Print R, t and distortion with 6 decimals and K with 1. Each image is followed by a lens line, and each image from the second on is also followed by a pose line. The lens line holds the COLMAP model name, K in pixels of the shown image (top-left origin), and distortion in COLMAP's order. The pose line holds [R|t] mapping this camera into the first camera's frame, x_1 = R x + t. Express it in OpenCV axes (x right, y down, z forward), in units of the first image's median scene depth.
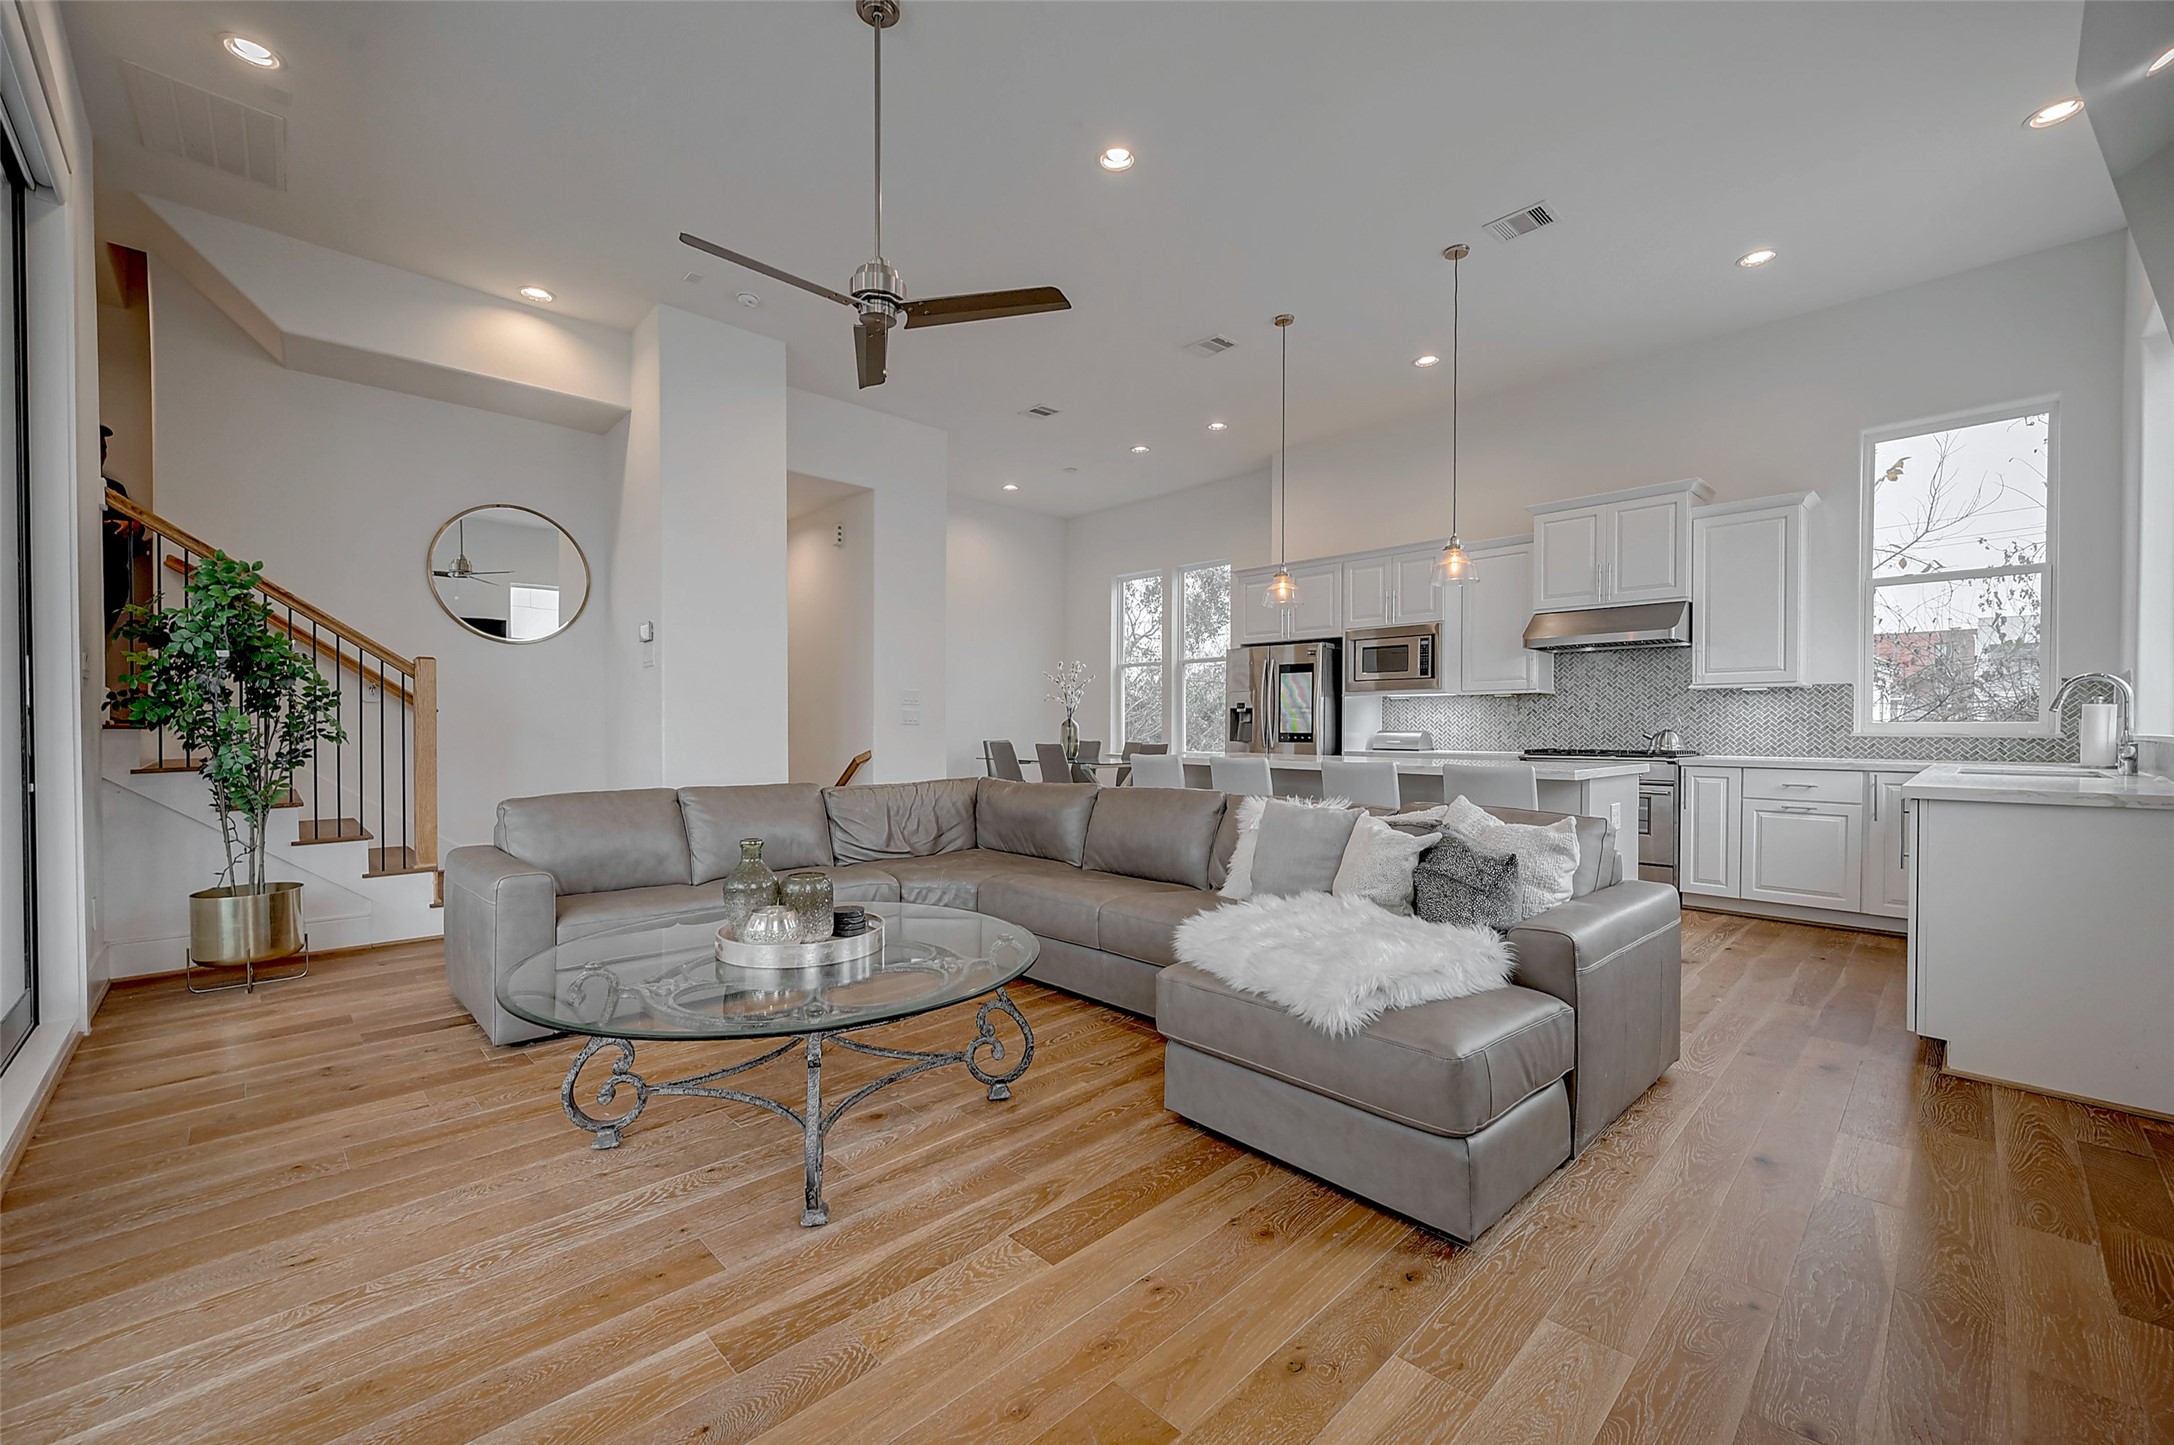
lens RADIAL K [[863.8, 0, 1054.9], [0, 863.8, 740.0], [0, 0, 1]] dist [-0.034577, 0.007609]
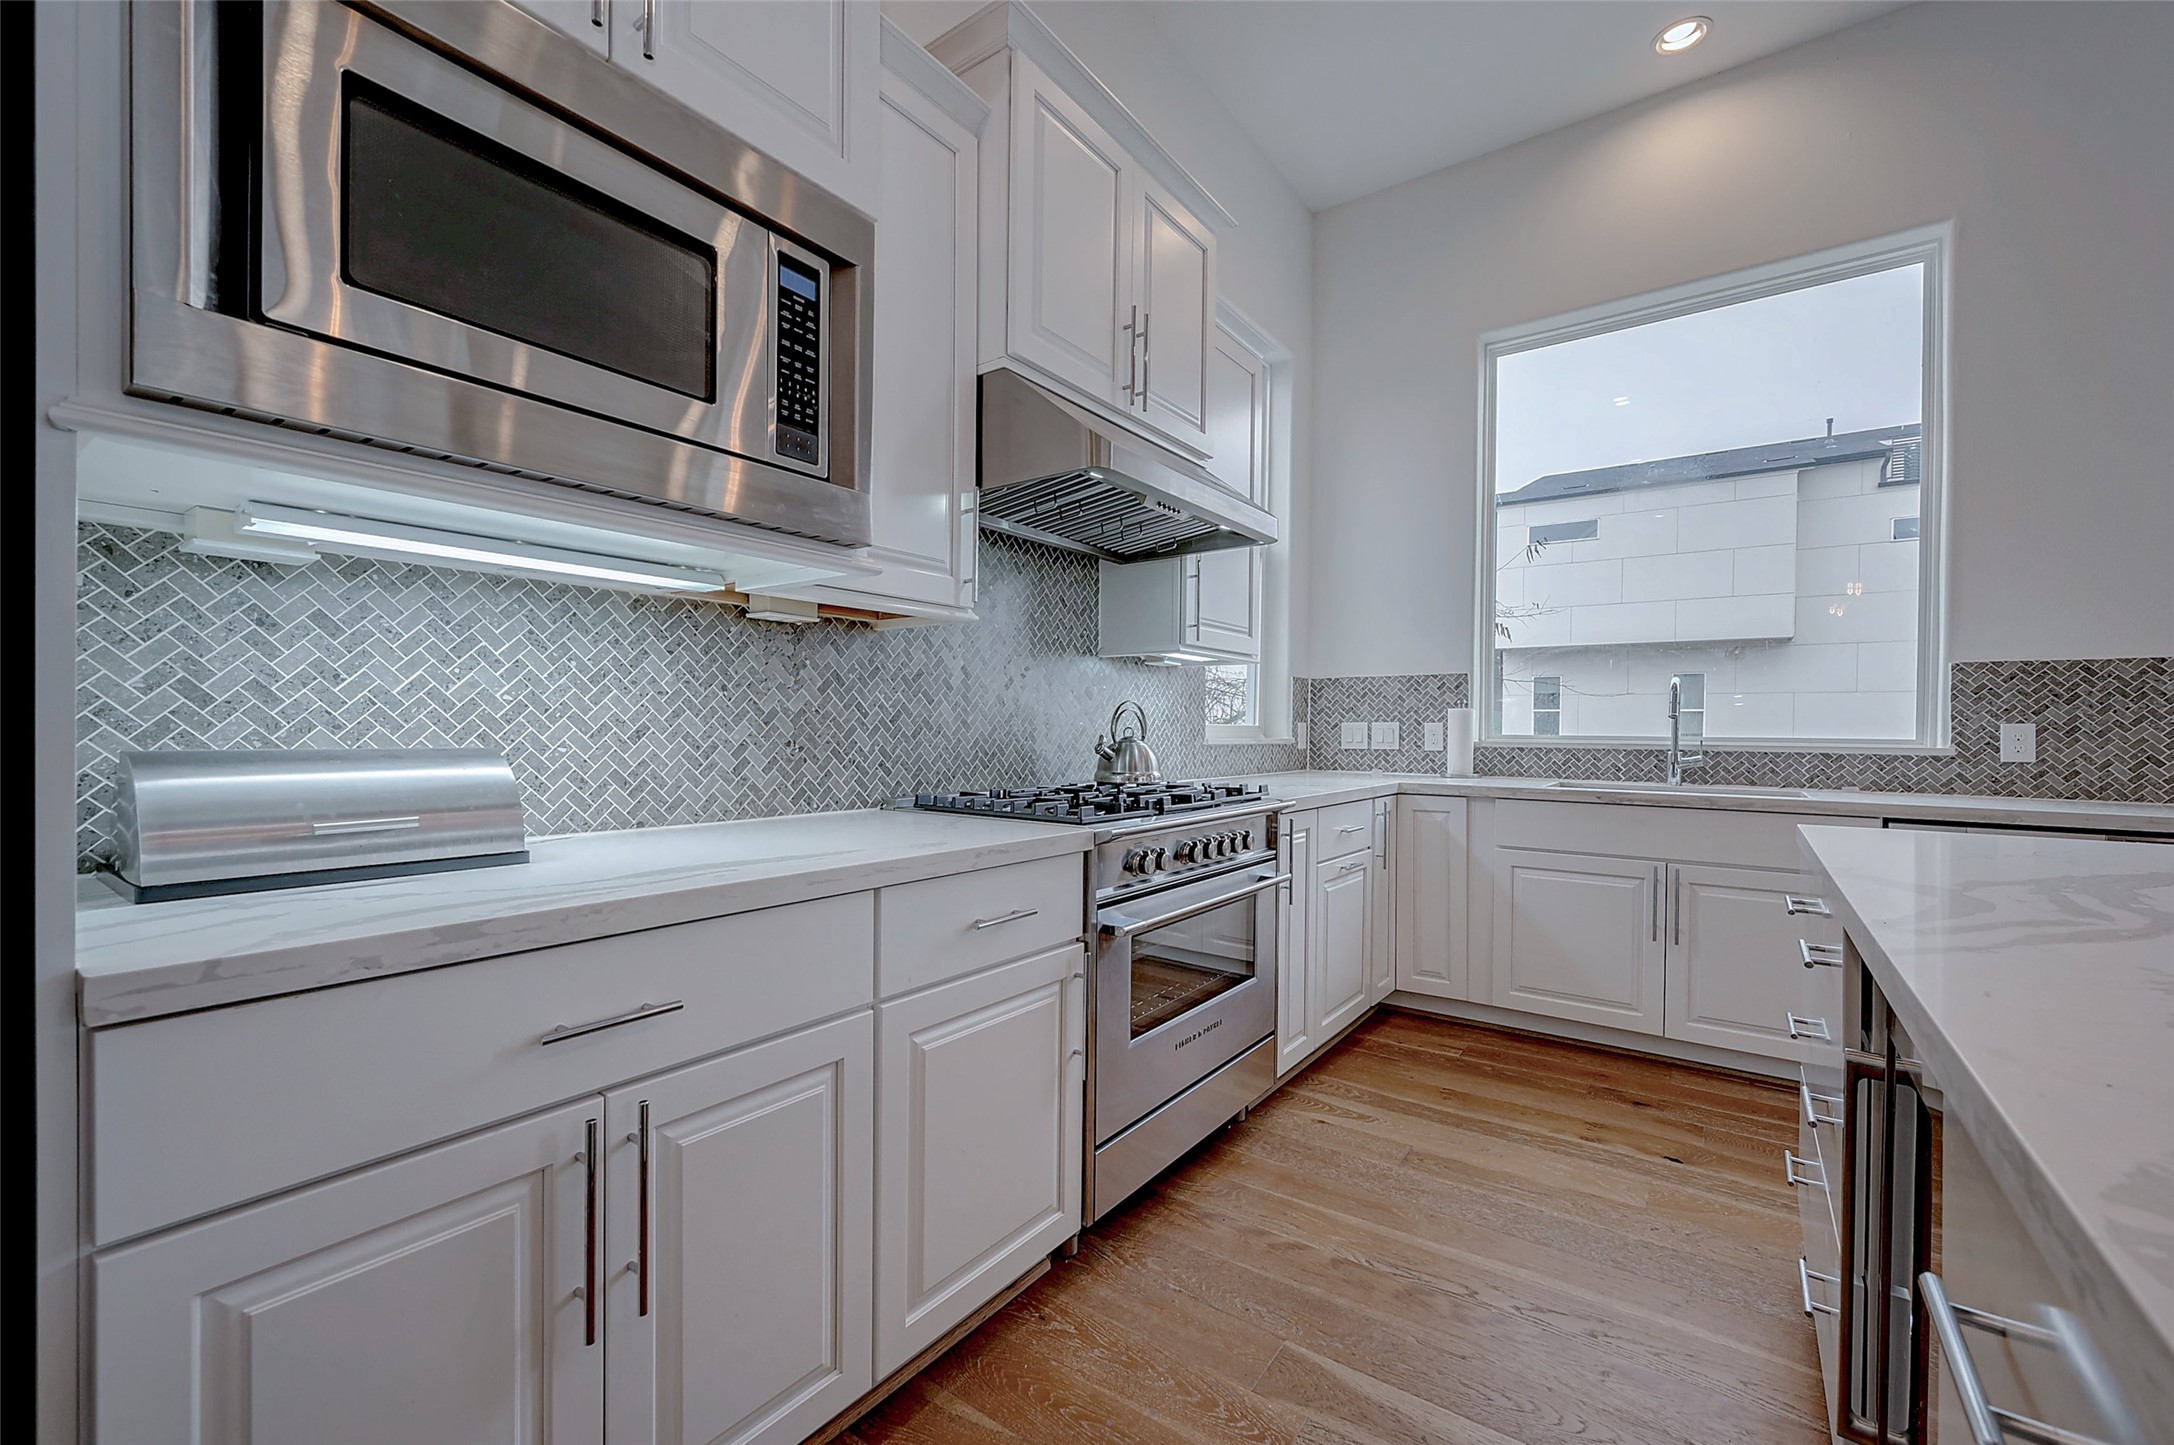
lens RADIAL K [[873.4, 0, 1093.1], [0, 873.4, 733.9], [0, 0, 1]] dist [0.001532, 0.000413]
pose [[-0.215725, -0.010972, 0.976393, 0.263000], [0.002836, 0.999926, 0.011863, -0.019611], [-0.976450, 0.005328, -0.215677, 1.126018]]
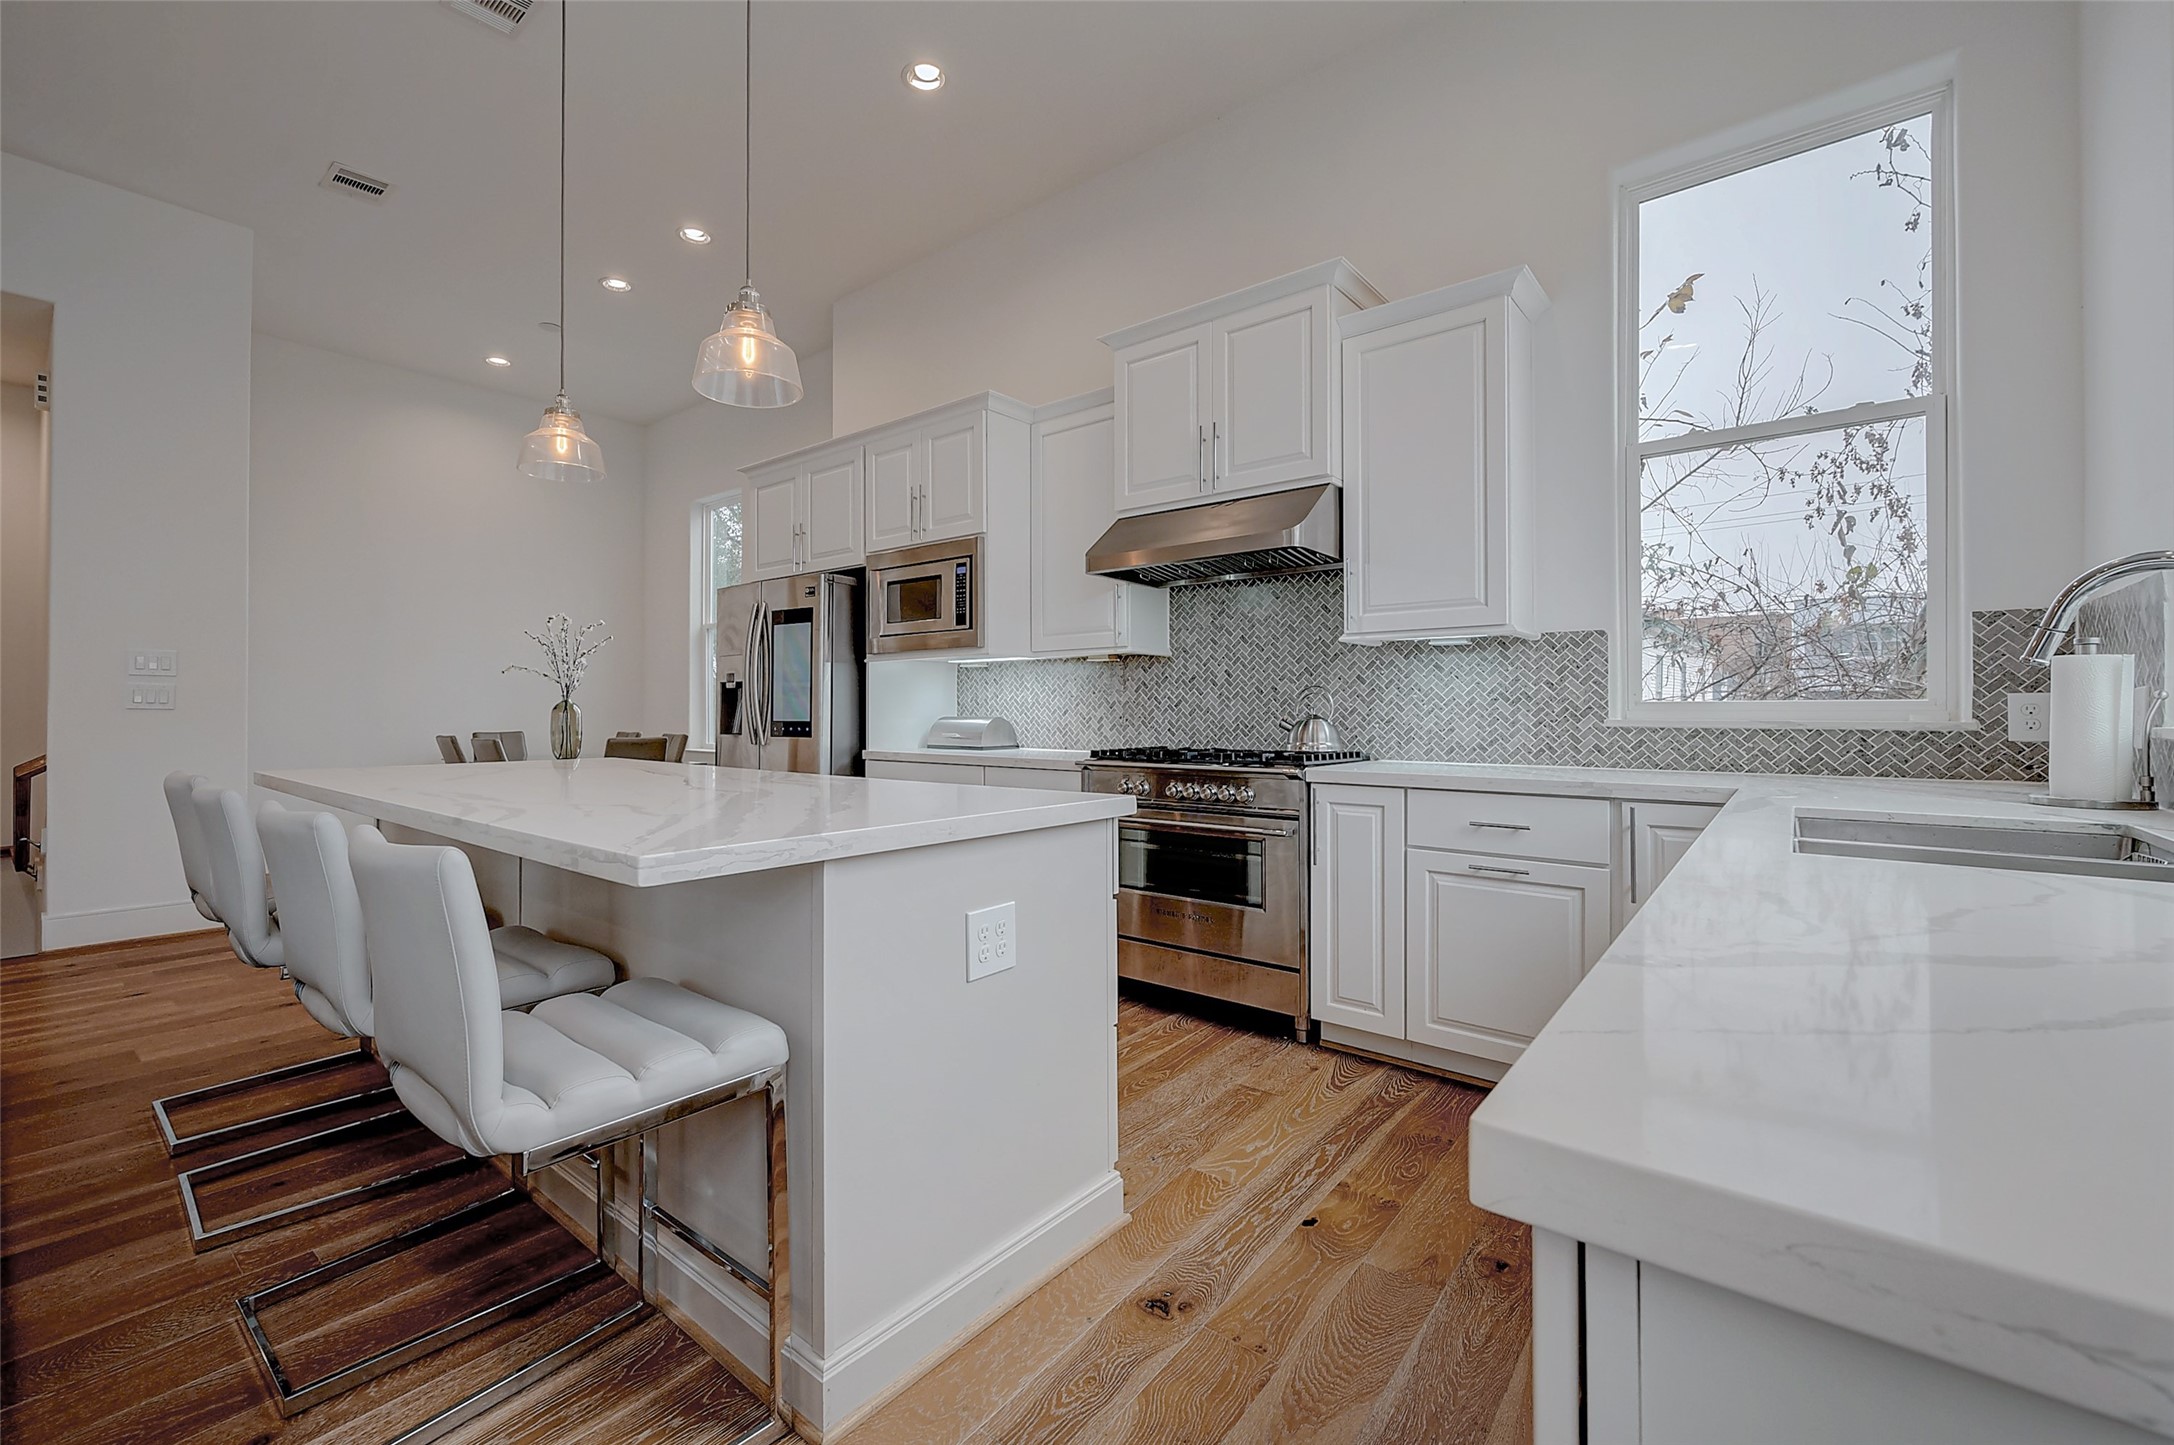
lens RADIAL K [[909.9, 0, 1030.4], [0, 909.9, 702.5], [0, 0, 1]] dist [0.000888, 0.000182]
pose [[0.990731, -0.001909, 0.135825, 0.450862], [0.005009, 0.999735, -0.022484, -0.007830], [-0.135746, 0.022956, 0.990478, 0.422362]]
